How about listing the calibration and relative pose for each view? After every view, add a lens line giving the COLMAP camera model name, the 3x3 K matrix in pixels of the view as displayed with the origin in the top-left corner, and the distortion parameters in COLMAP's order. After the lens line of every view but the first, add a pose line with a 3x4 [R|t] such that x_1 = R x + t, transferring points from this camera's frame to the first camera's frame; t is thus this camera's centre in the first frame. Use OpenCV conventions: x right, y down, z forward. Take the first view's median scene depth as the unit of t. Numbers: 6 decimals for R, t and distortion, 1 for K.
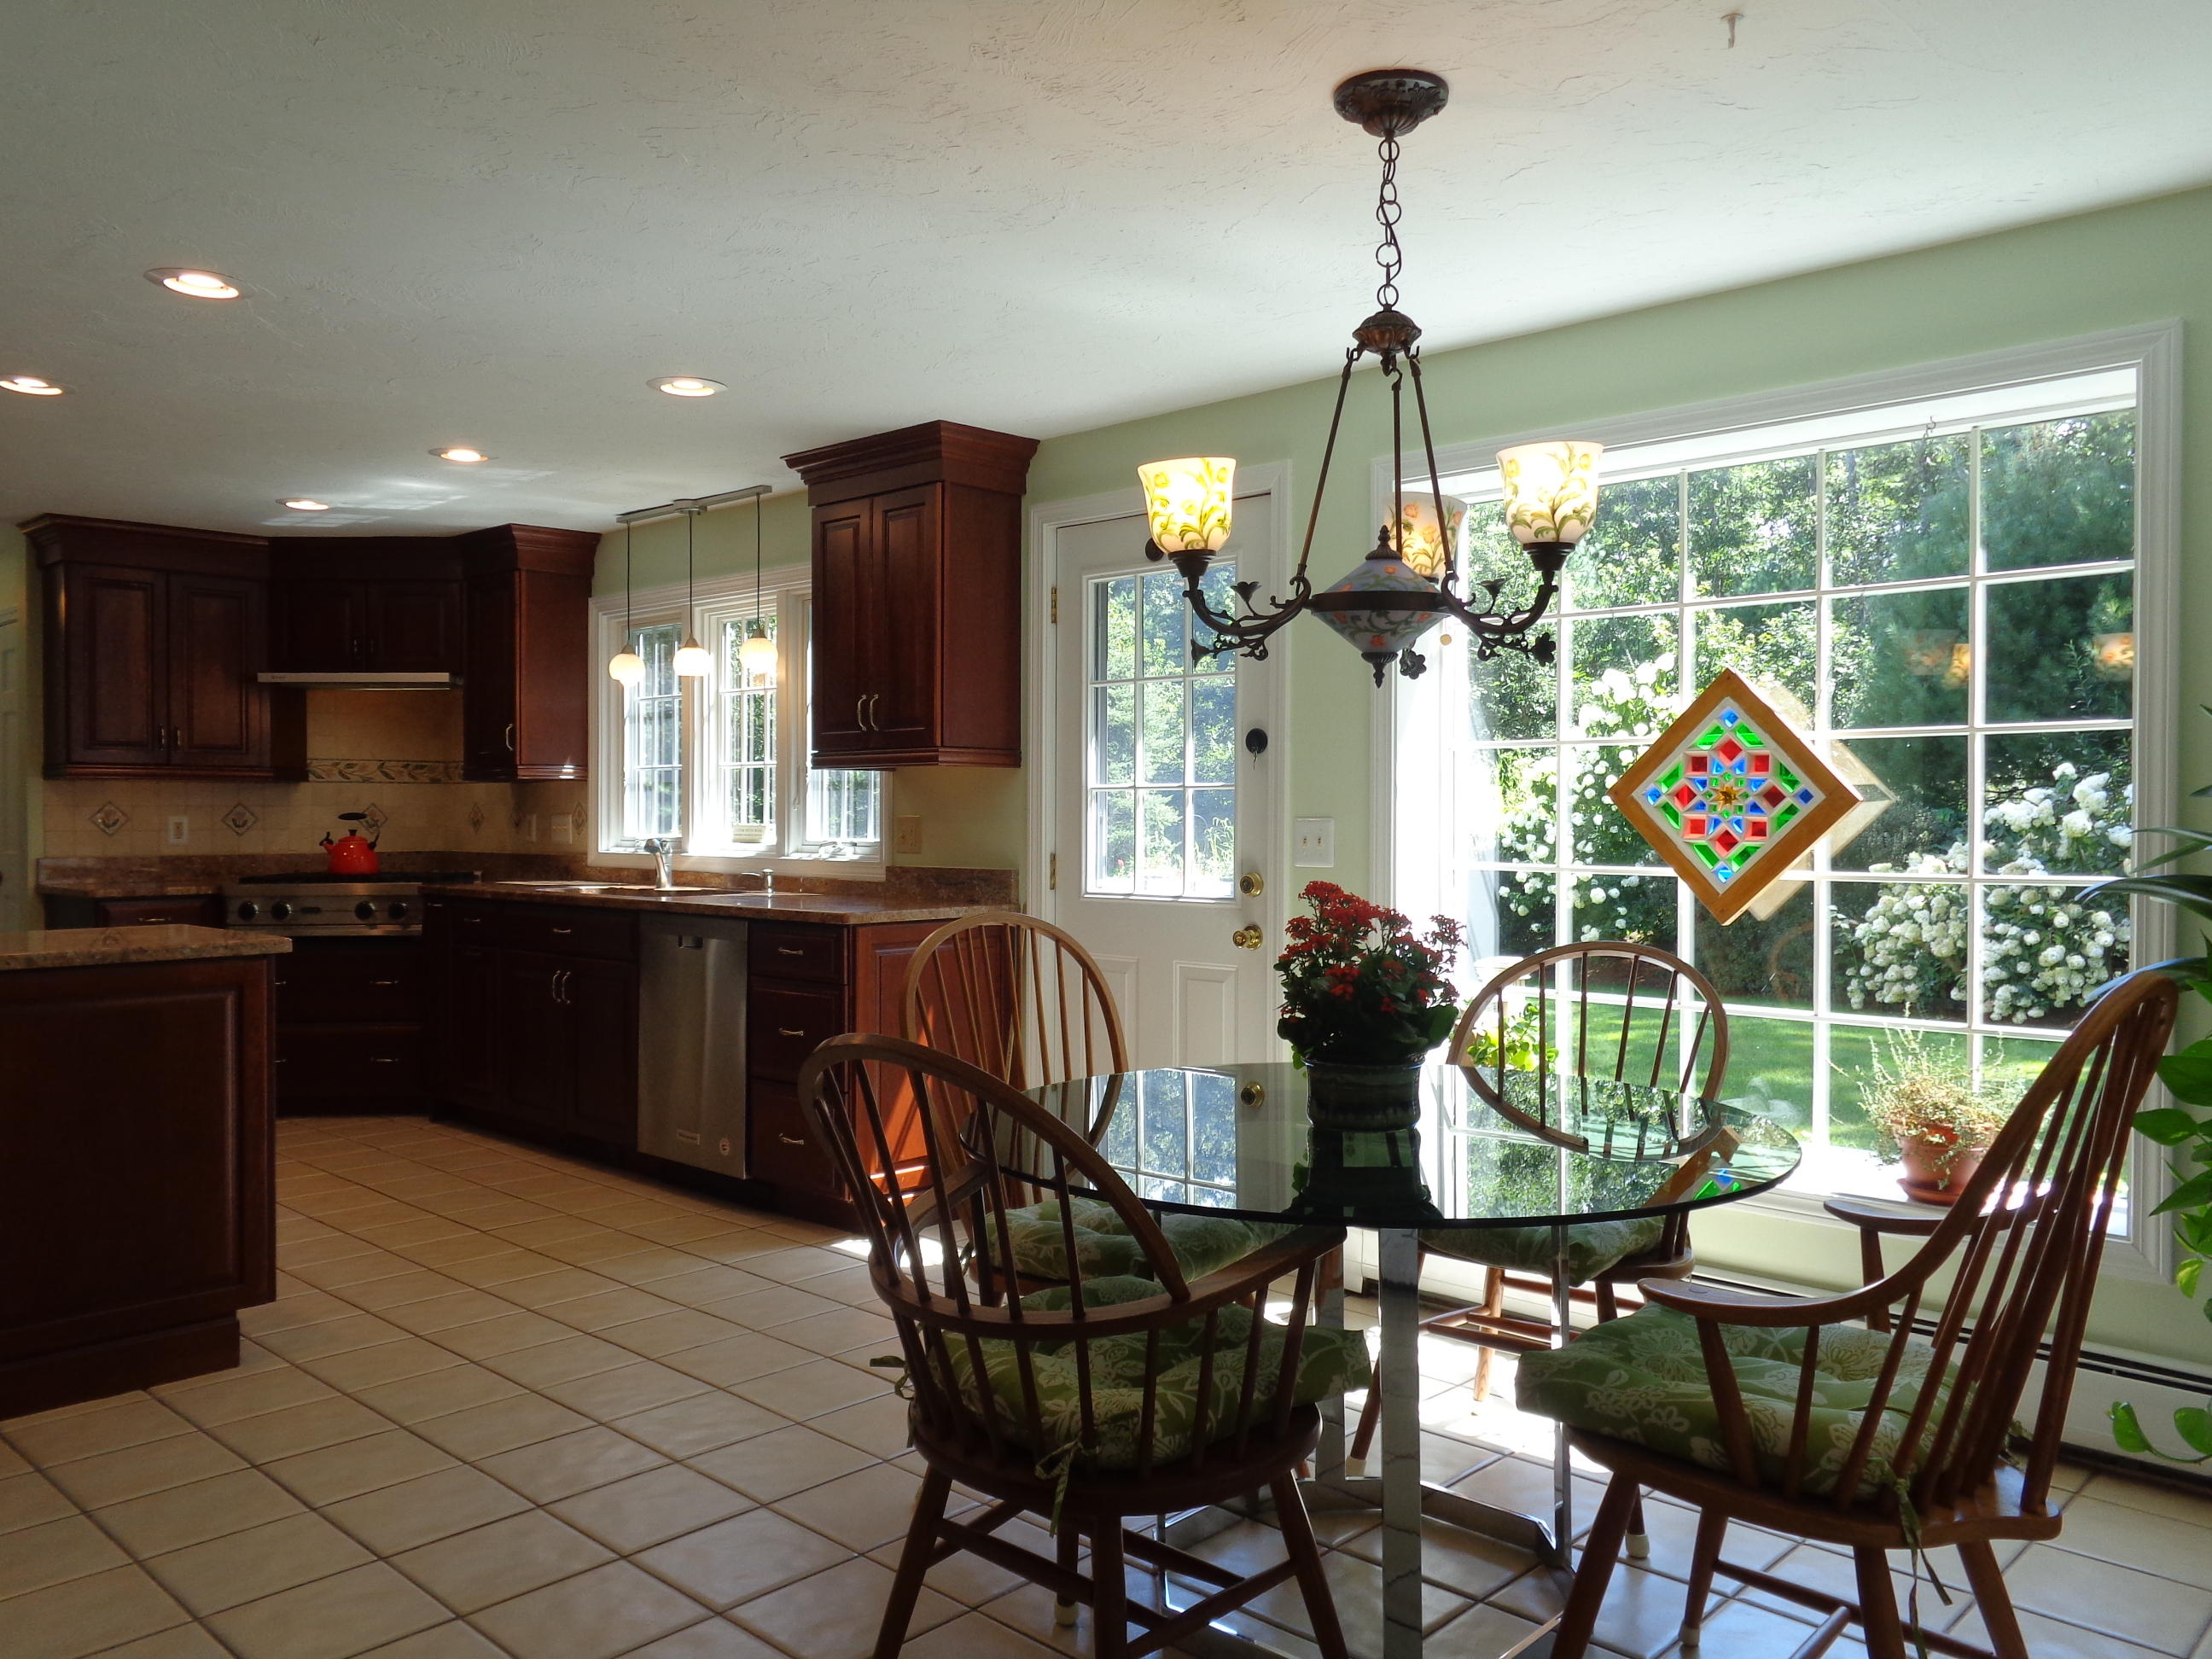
lens RADIAL K [[1681.3, 0, 1099.4], [0, 1681.3, 817.2], [0, 0, 1]] dist [0.004883, 0.018907]
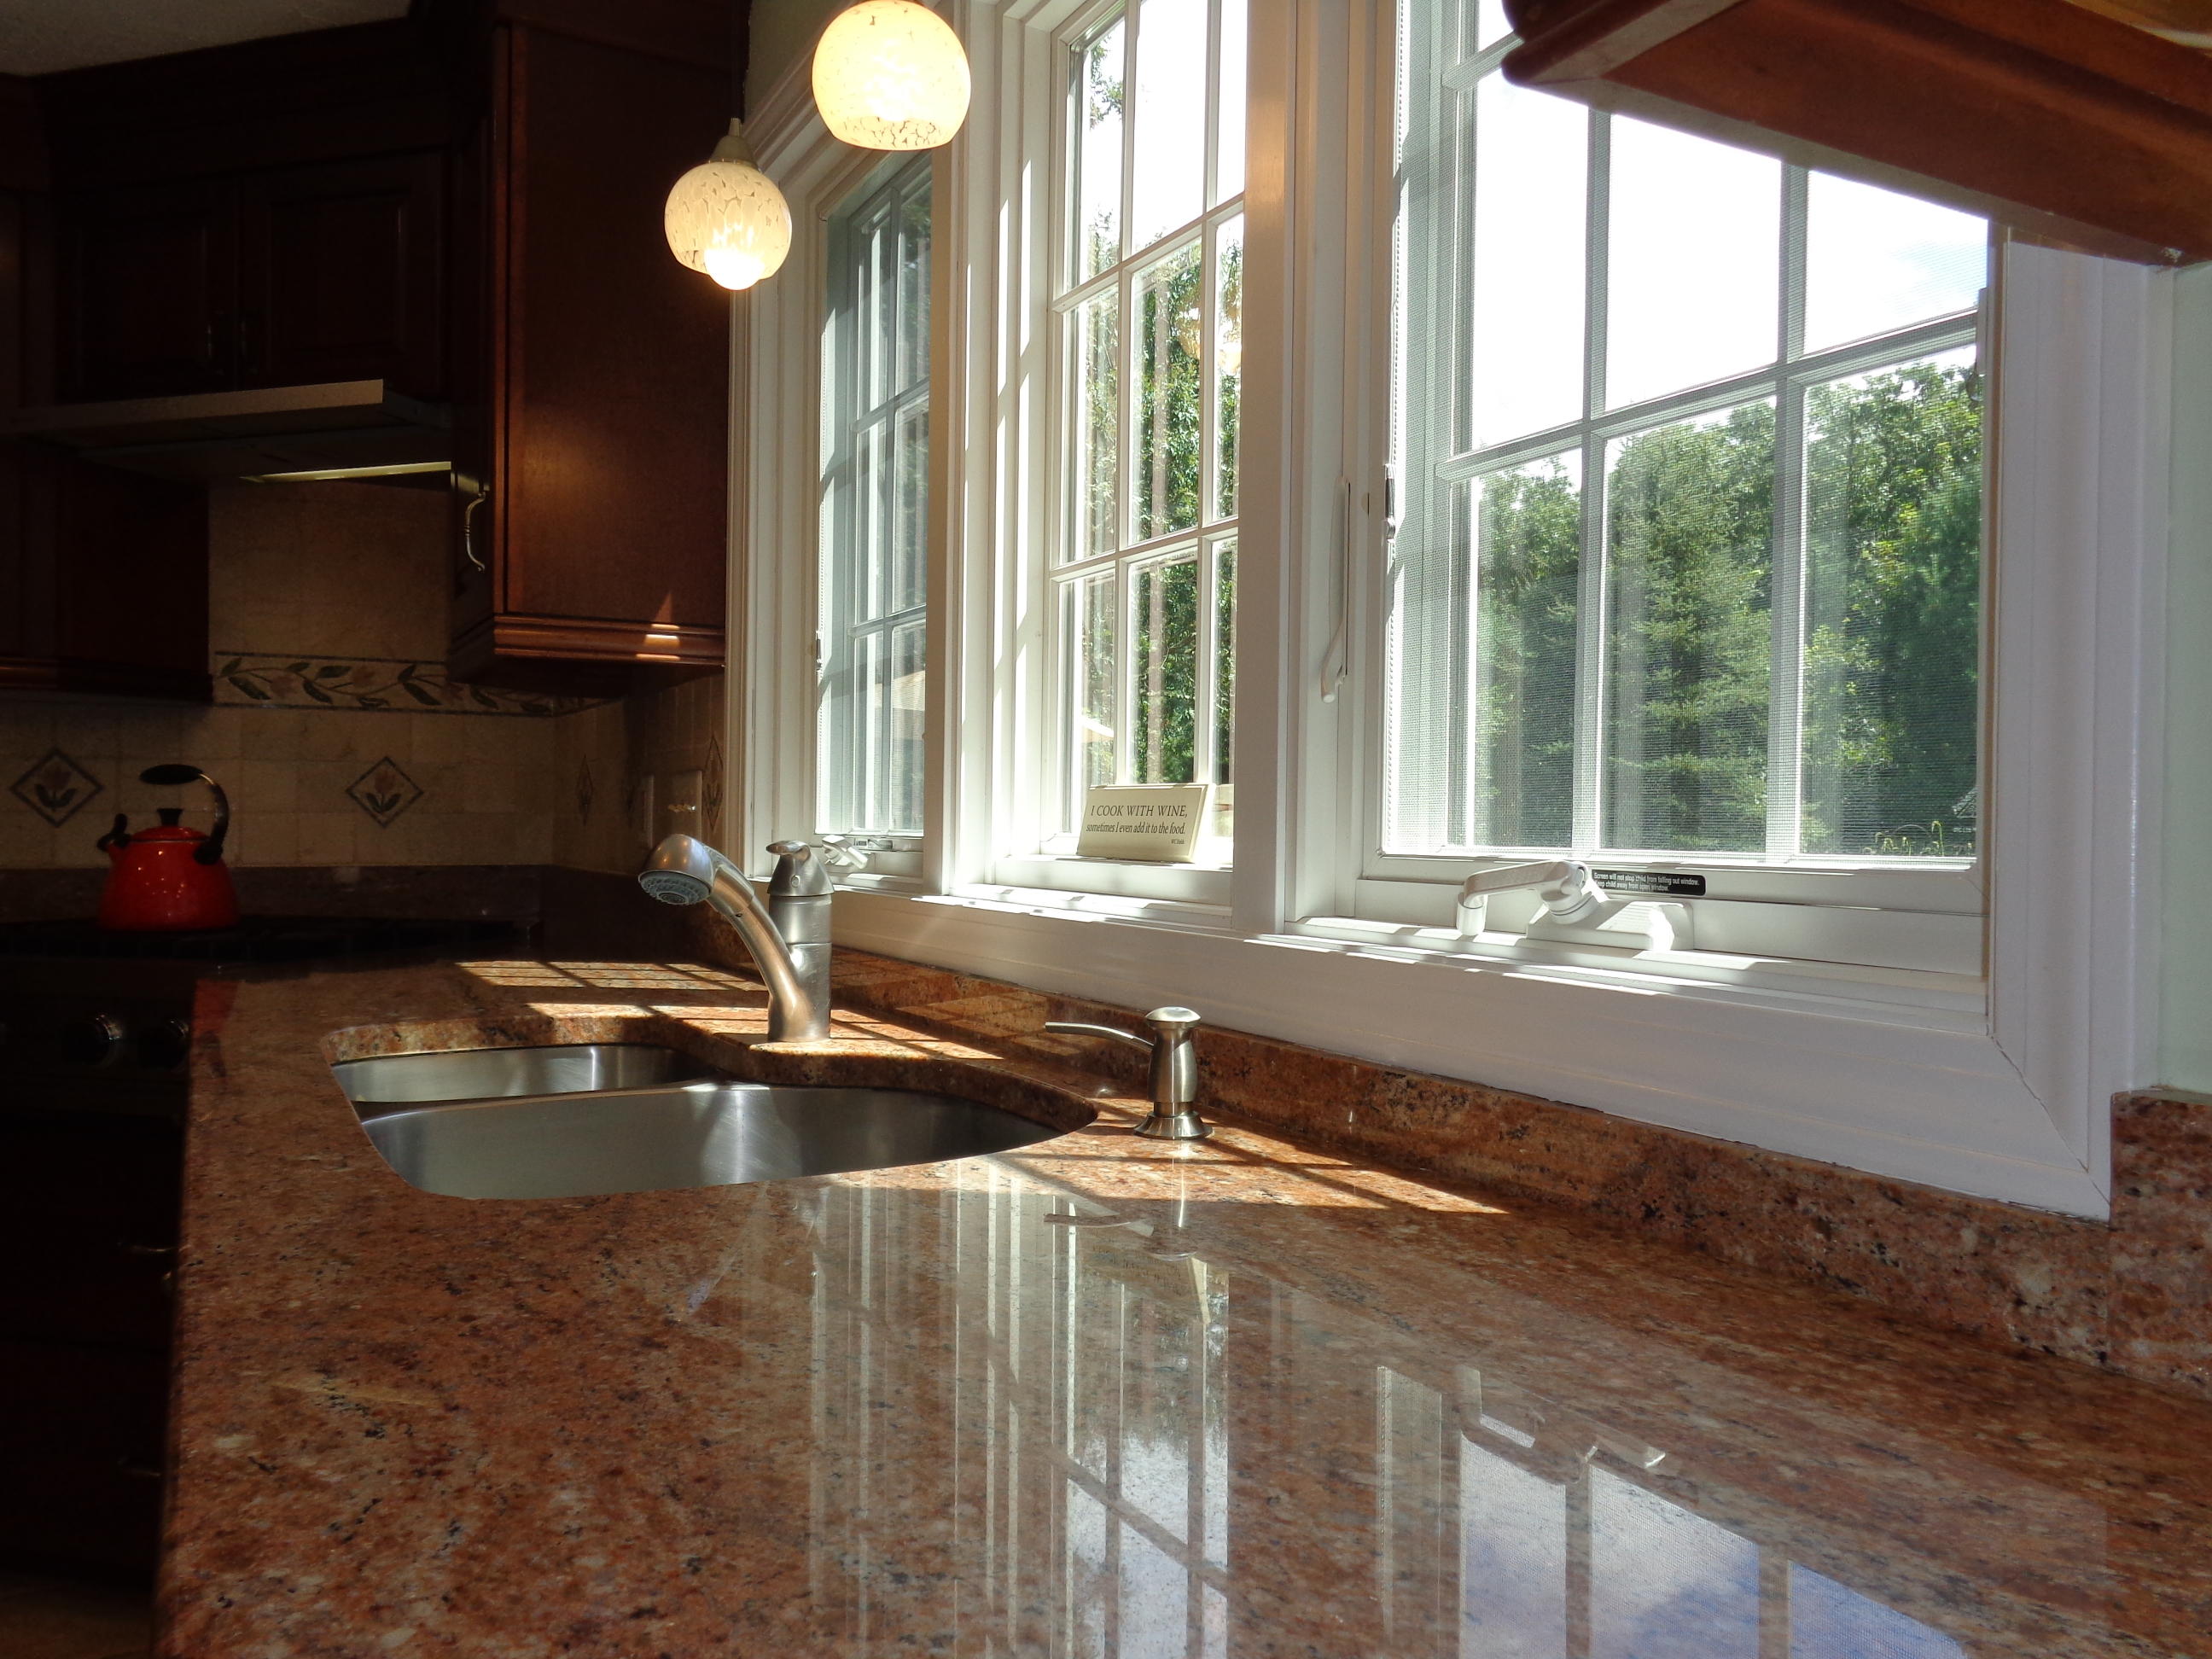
lens RADIAL K [[1681.3, 0, 1104.1], [0, 1681.3, 825.9], [0, 0, 1]] dist [0.004883, 0.018907]
pose [[0.952877, 0.009248, -0.303216, -0.130370], [-0.010058, 0.999949, -0.001110, 0.009776], [0.303190, 0.004108, 0.952921, 0.720524]]
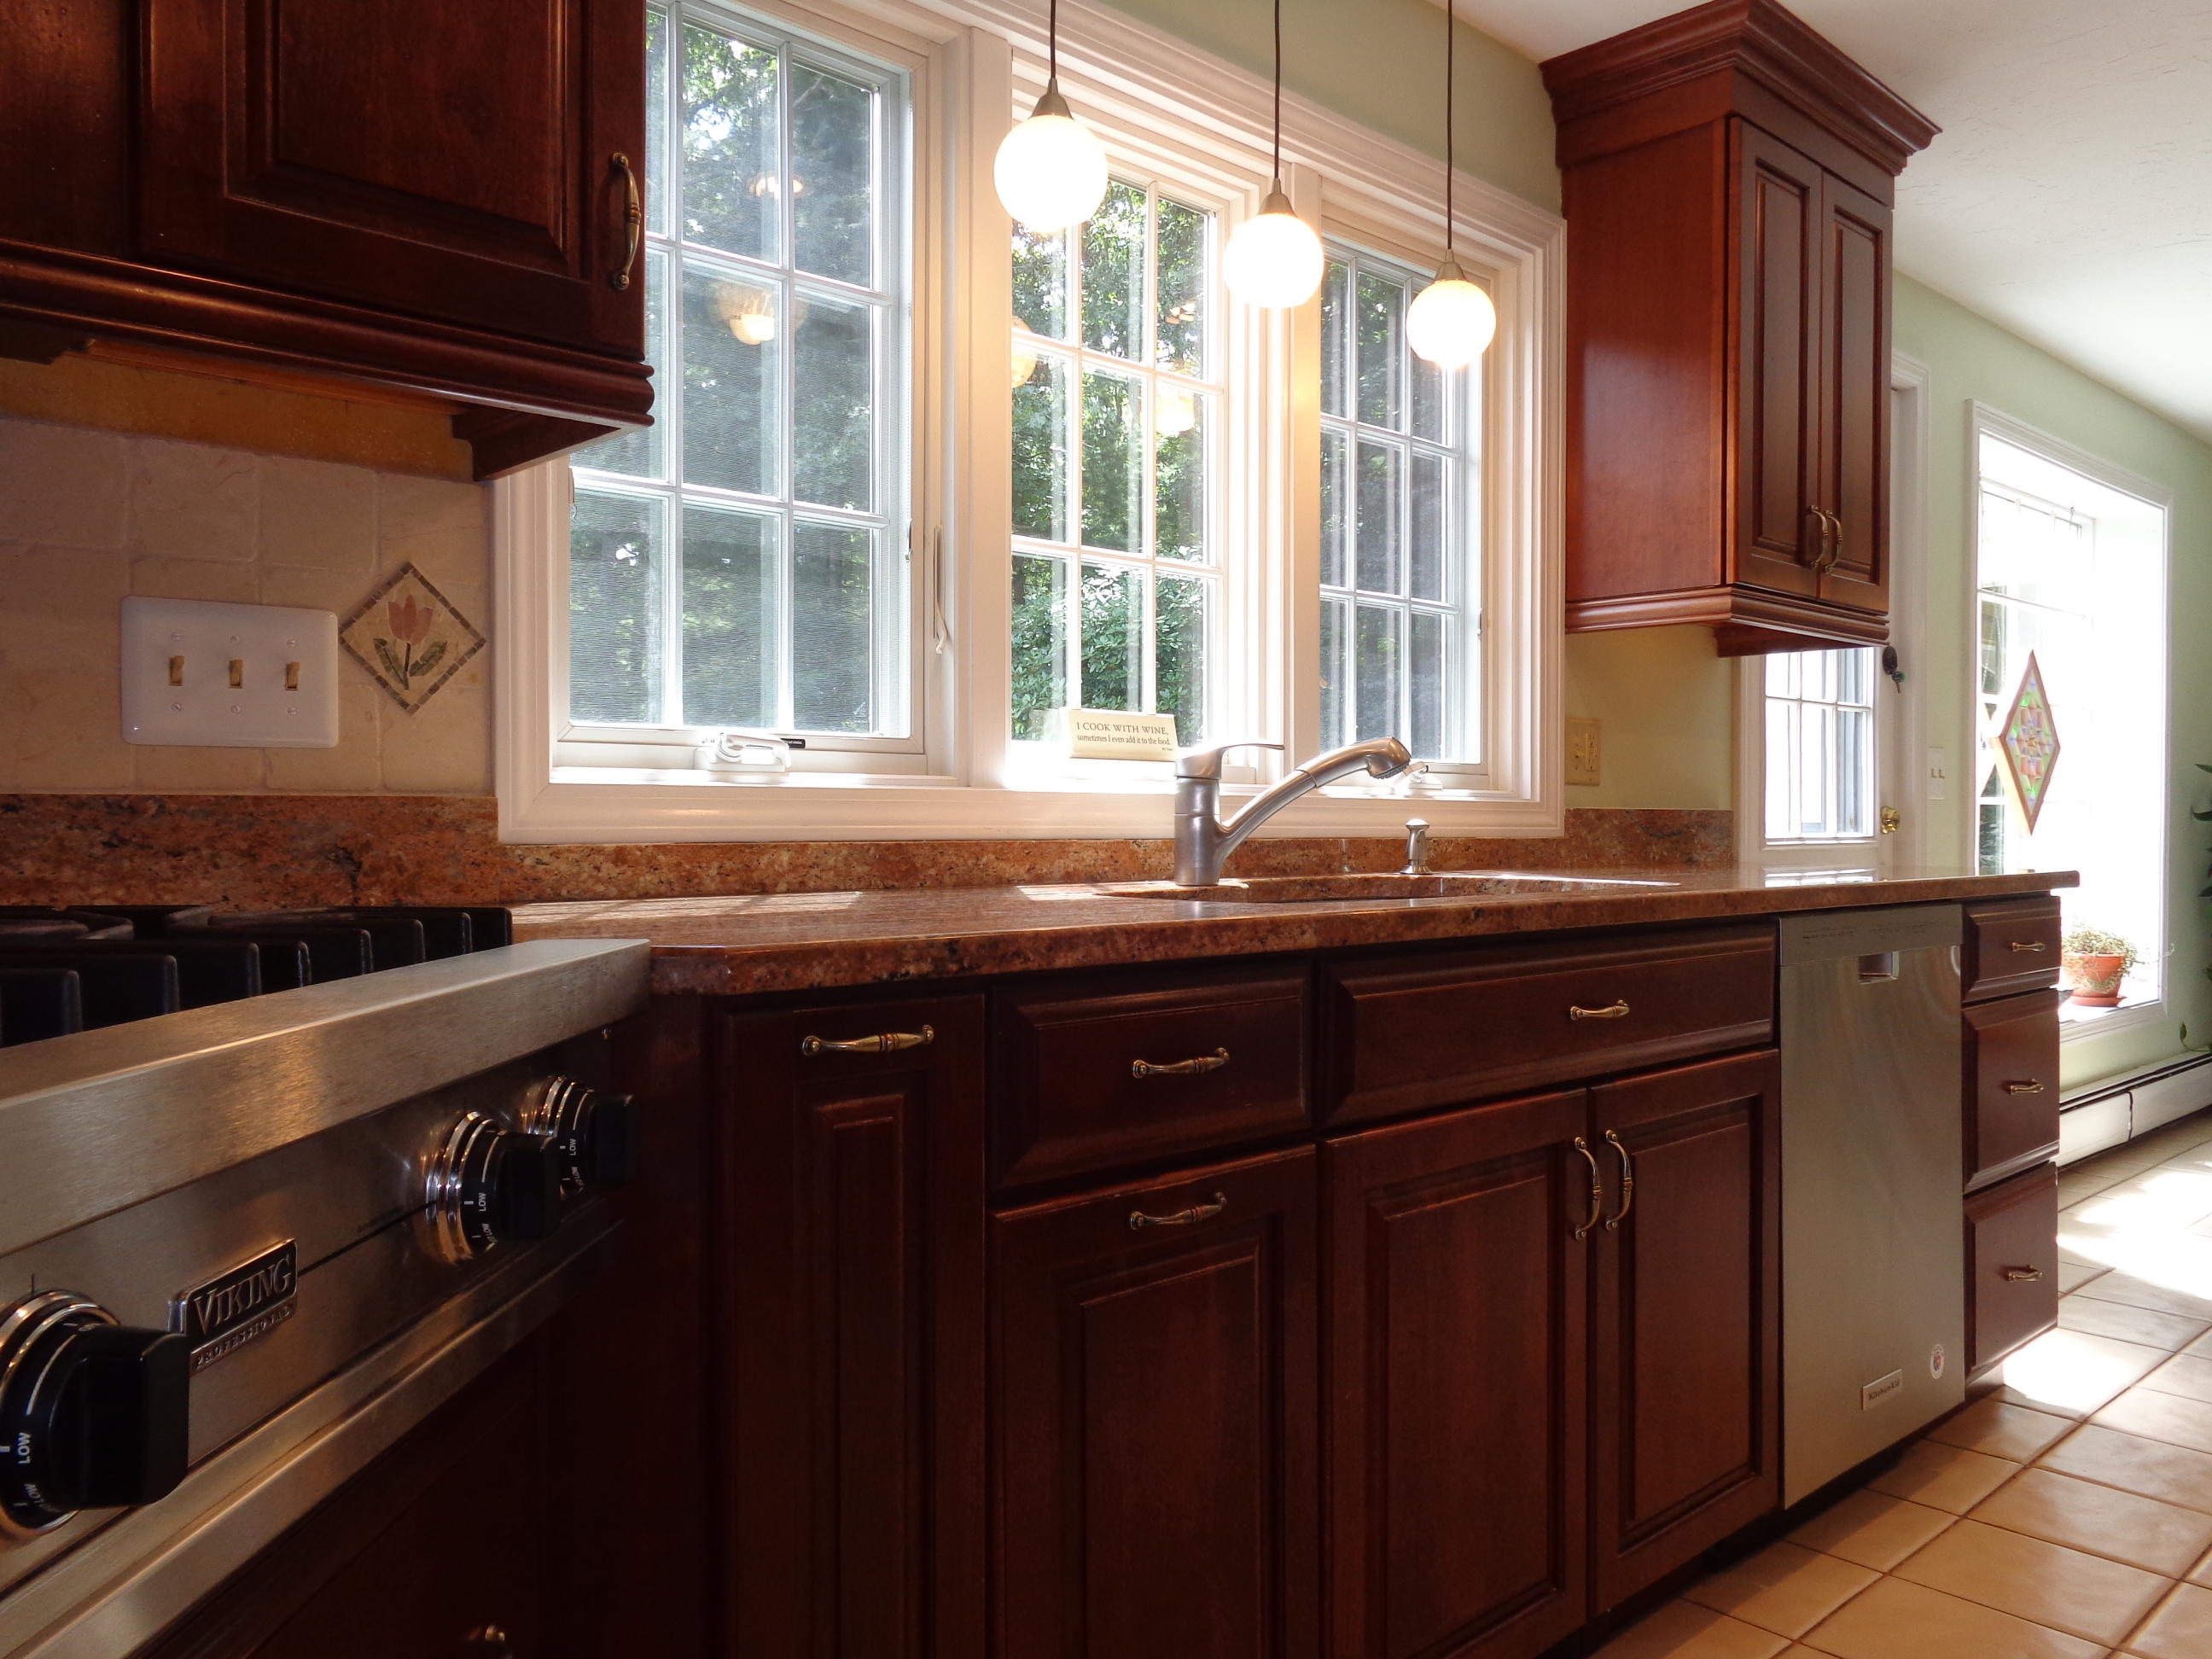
lens RADIAL K [[1681.3, 0, 1104.5], [0, 1681.3, 825.7], [0, 0, 1]] dist [0.004883, 0.018907]
pose [[0.041991, -0.006641, 0.999096, -0.557182], [-0.001454, 0.999976, 0.006708, 0.025791], [-0.999117, -0.001734, 0.041981, 0.931837]]
